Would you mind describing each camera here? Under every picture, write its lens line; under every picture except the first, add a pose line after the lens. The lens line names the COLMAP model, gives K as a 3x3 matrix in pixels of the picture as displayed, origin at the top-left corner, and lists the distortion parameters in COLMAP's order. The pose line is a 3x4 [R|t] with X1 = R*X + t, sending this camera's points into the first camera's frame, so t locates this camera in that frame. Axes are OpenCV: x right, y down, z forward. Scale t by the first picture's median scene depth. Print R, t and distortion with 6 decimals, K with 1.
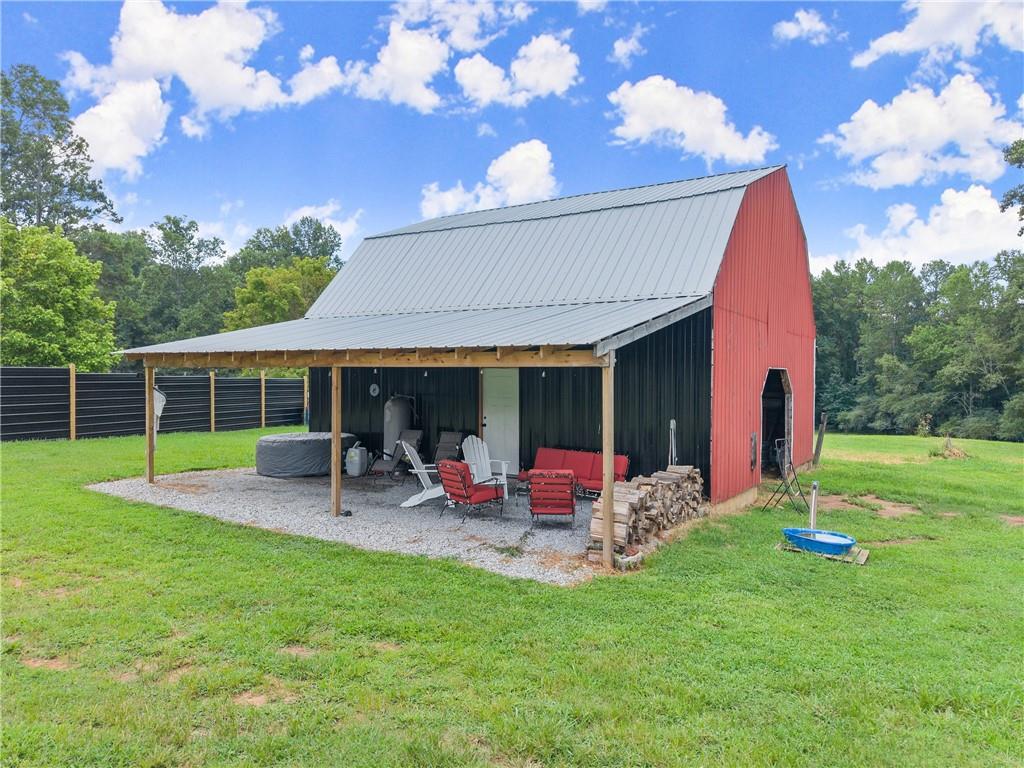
lens RADIAL K [[700.9, 0, 507.7], [0, 700.9, 377.7], [0, 0, 1]] dist [0.035956, -0.040988]
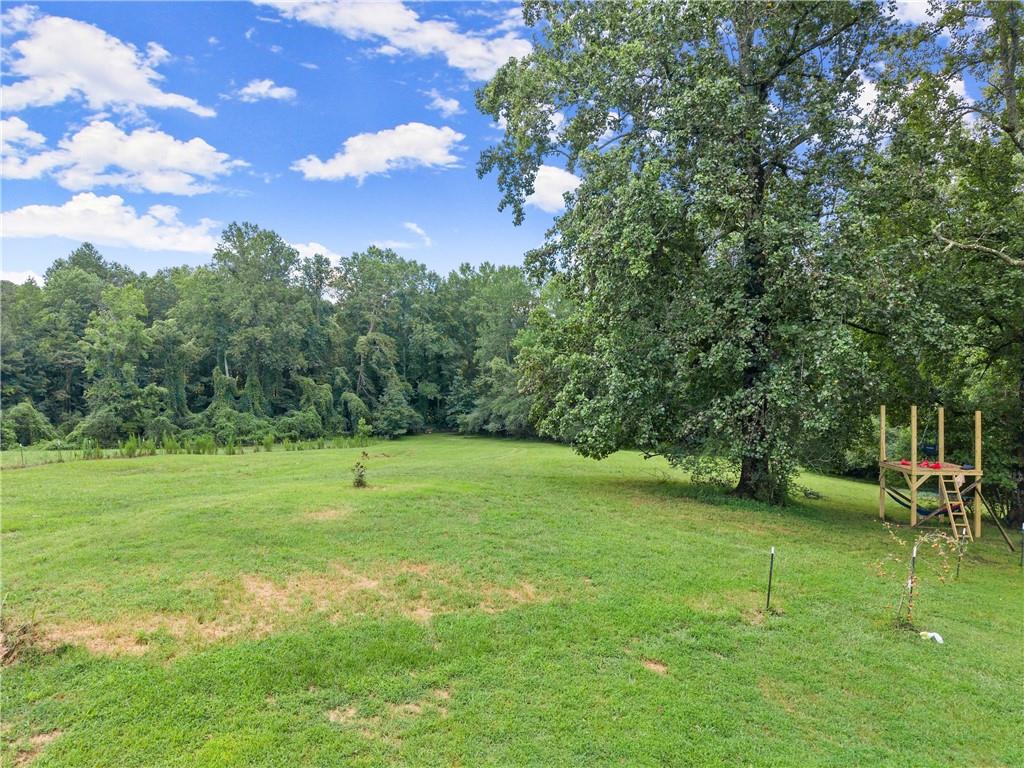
lens RADIAL K [[691.9, 0, 508.1], [0, 691.9, 394.2], [0, 0, 1]] dist [0.083623, -0.095954]
pose [[0.905210, -0.023374, 0.424322, 0.144561], [0.013365, 0.999558, 0.026549, -0.006722], [-0.424755, -0.018362, 0.905122, 0.107965]]
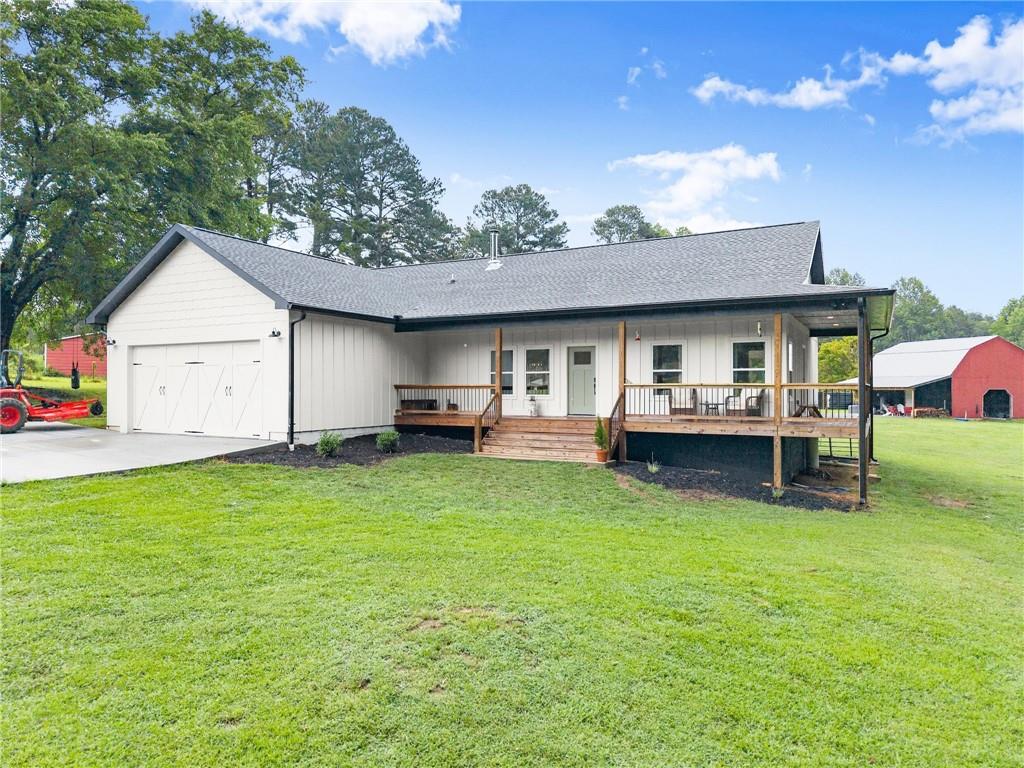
lens RADIAL K [[672.7, 0, 512.0], [0, 672.7, 384.0], [0, 0, 1]] dist [0.078304, -0.085716]
pose [[0.758149, -0.009591, -0.652011, 0.109331], [0.000401, 0.999898, -0.014243, 0.001665], [0.652081, 0.010537, 0.758076, -0.472089]]
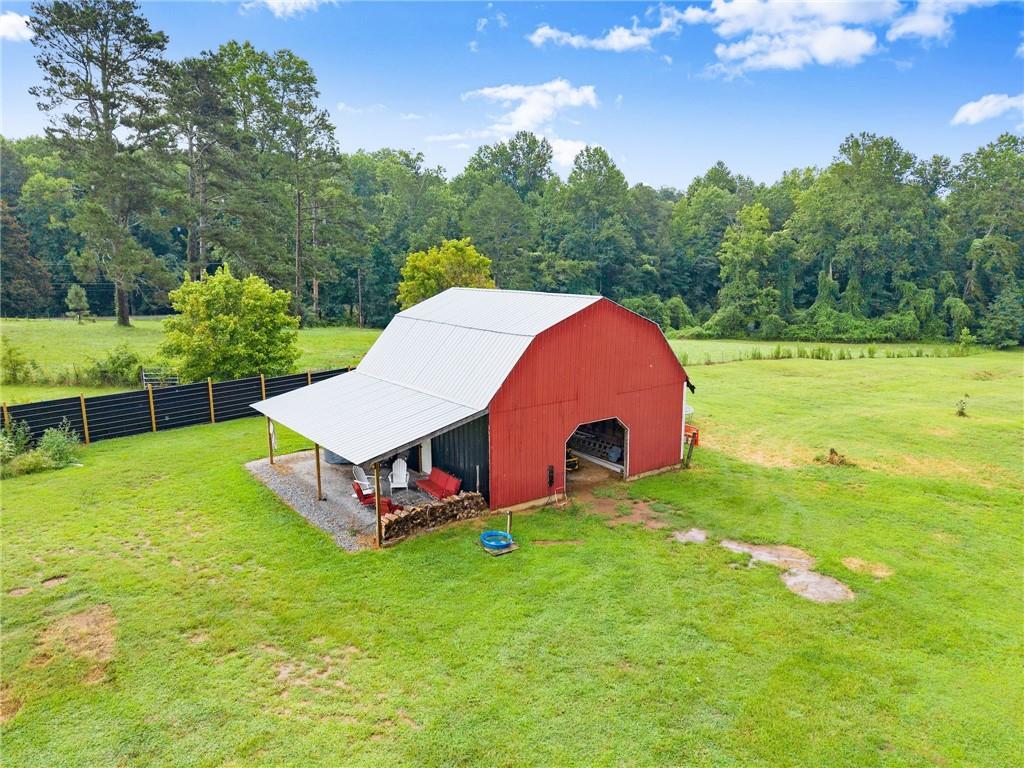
lens RADIAL K [[693.1, 0, 494.4], [0, 693.1, 386.3], [0, 0, 1]] dist [-0.001493, -0.005117]
pose [[0.934467, 0.053334, -0.352034, 0.097224], [0.011130, 0.983859, 0.178601, -0.051495], [0.355877, -0.170815, 0.918789, -0.073478]]
